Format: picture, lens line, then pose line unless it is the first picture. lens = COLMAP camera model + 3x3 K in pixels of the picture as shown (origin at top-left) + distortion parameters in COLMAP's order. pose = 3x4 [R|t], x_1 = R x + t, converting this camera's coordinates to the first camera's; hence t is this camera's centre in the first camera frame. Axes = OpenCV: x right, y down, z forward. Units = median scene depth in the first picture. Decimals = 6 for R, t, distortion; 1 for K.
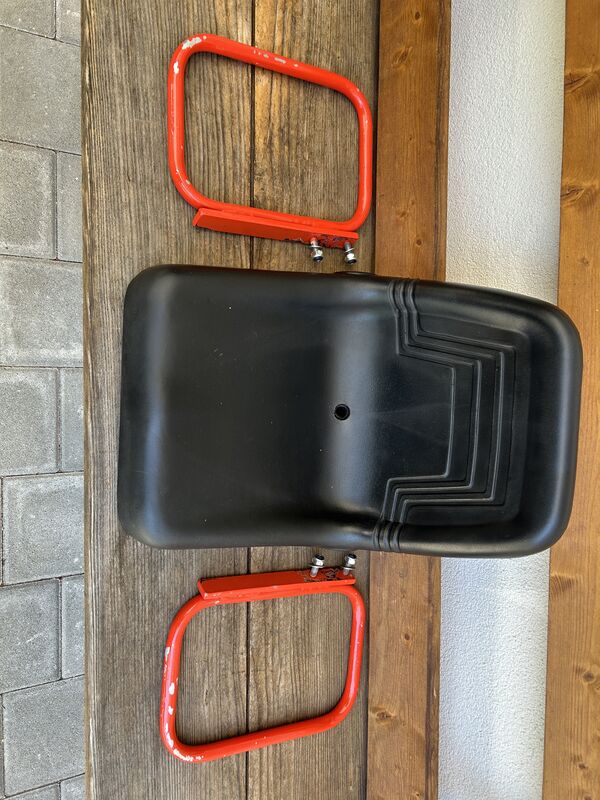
lens RADIAL K [[606.0, 0, 304.7], [0, 606.0, 395.7], [0, 0, 1]] dist [0.020127, -0.033108]
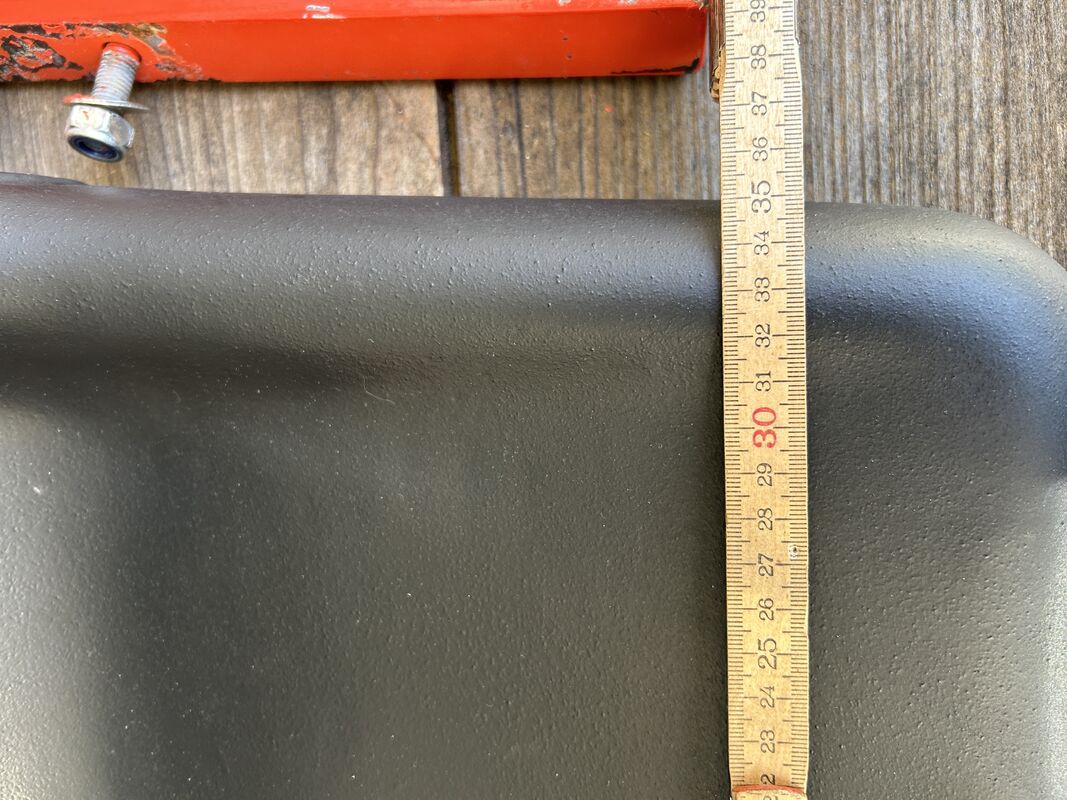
lens RADIAL K [[808.3, 0, 521.9], [0, 808.3, 407.3], [0, 0, 1]] dist [0.020127, -0.033108]
pose [[-0.916065, 0.113754, -0.384557, 0.009118], [-0.053686, -0.985081, -0.163505, 0.238591], [-0.397420, -0.129136, 0.908505, 0.752253]]
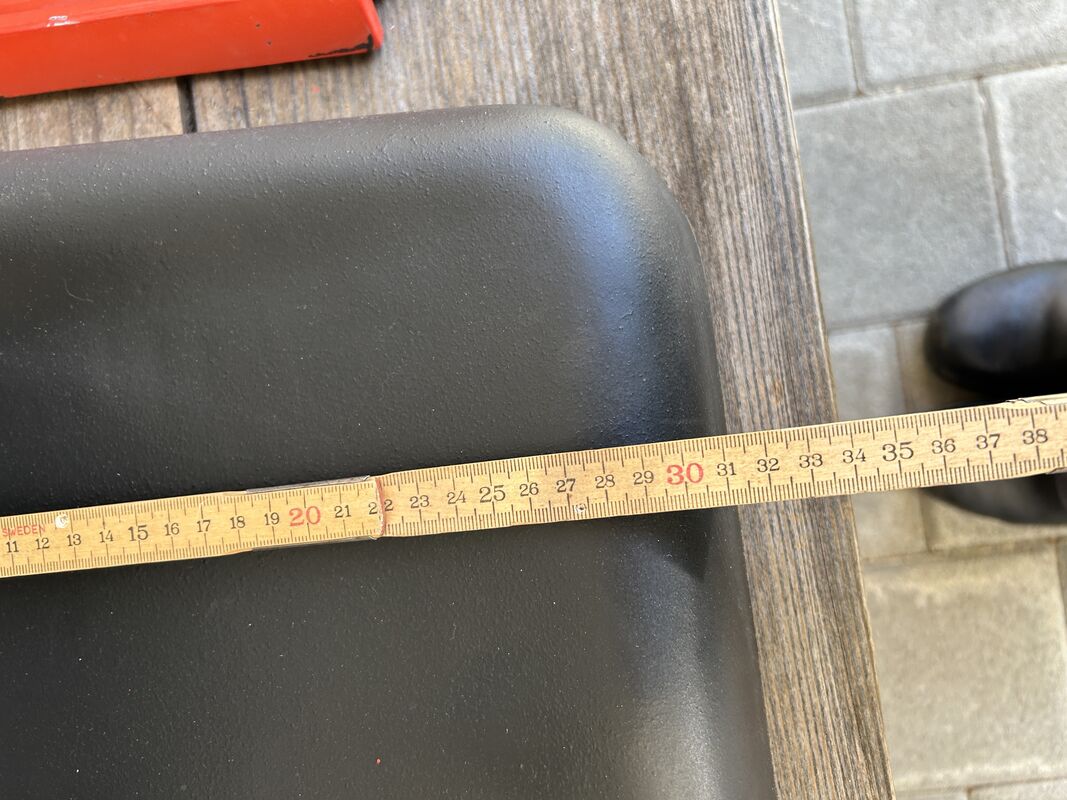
lens RADIAL K [[808.3, 0, 530.2], [0, 808.3, 426.7], [0, 0, 1]] dist [0.020127, -0.033108]
pose [[-0.906026, 0.119484, -0.406005, -0.071343], [-0.128314, -0.991718, -0.005514, 0.135237], [-0.403301, 0.047100, 0.913854, 0.663319]]
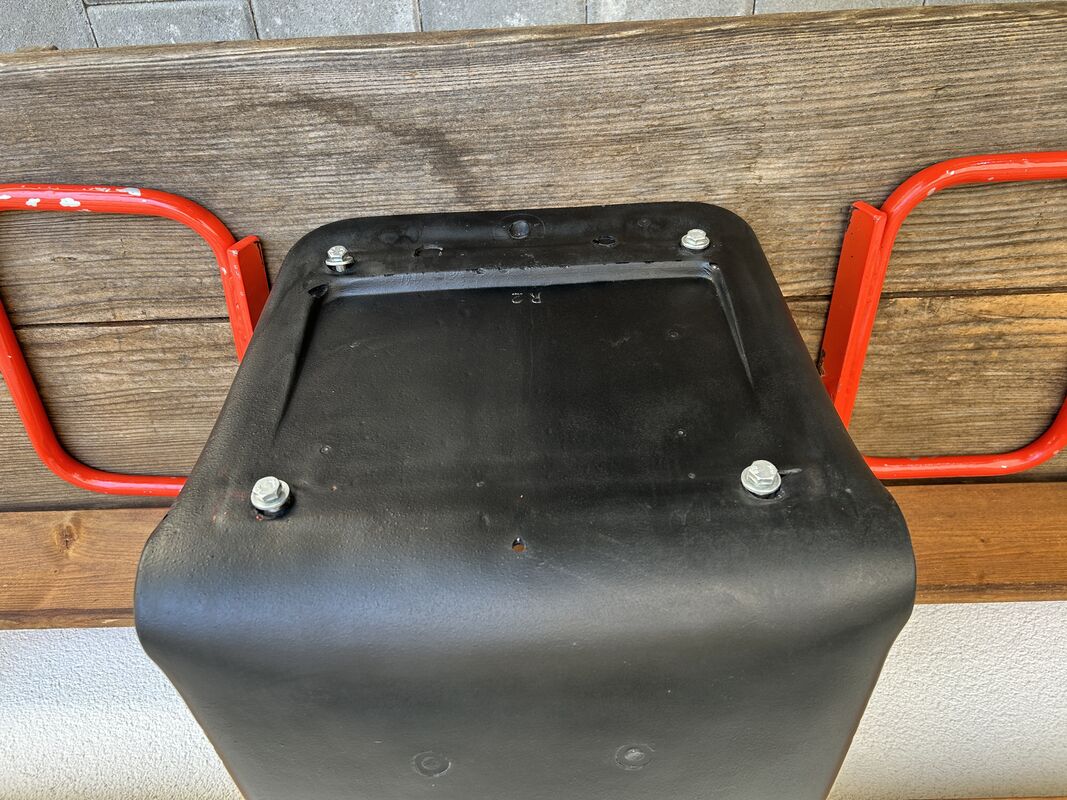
lens RADIAL K [[808.3, 0, 537.0], [0, 808.3, 397.1], [0, 0, 1]] dist [0.020127, -0.033108]
pose [[0.048610, 0.995016, 0.087066, -0.075467], [-0.998678, 0.049875, -0.012413, 0.048943], [-0.016693, -0.086348, 0.996125, 0.190439]]
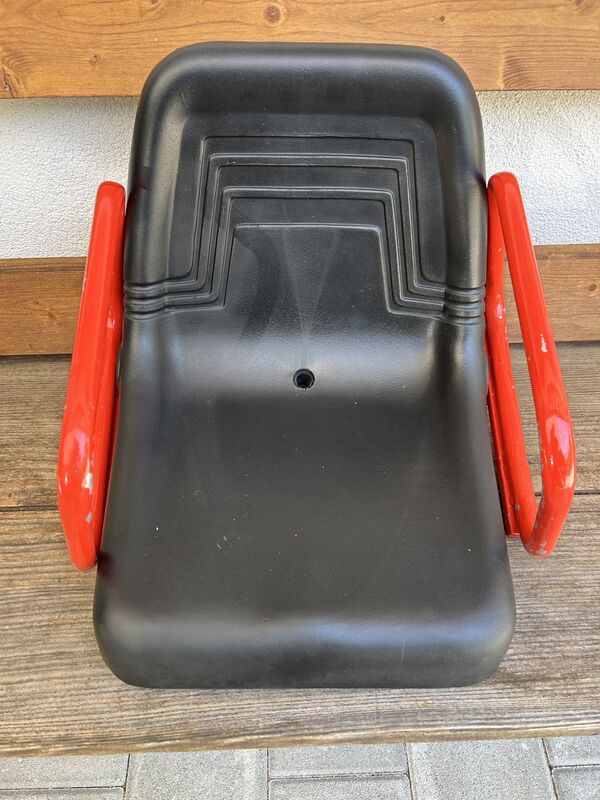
lens RADIAL K [[606.0, 0, 283.6], [0, 606.0, 399.7], [0, 0, 1]] dist [0.020127, -0.033108]
pose [[-0.042366, -0.986570, 0.157747, -0.088392], [0.998390, -0.047763, -0.030585, 0.025394], [0.037709, 0.156197, 0.987006, 0.268647]]
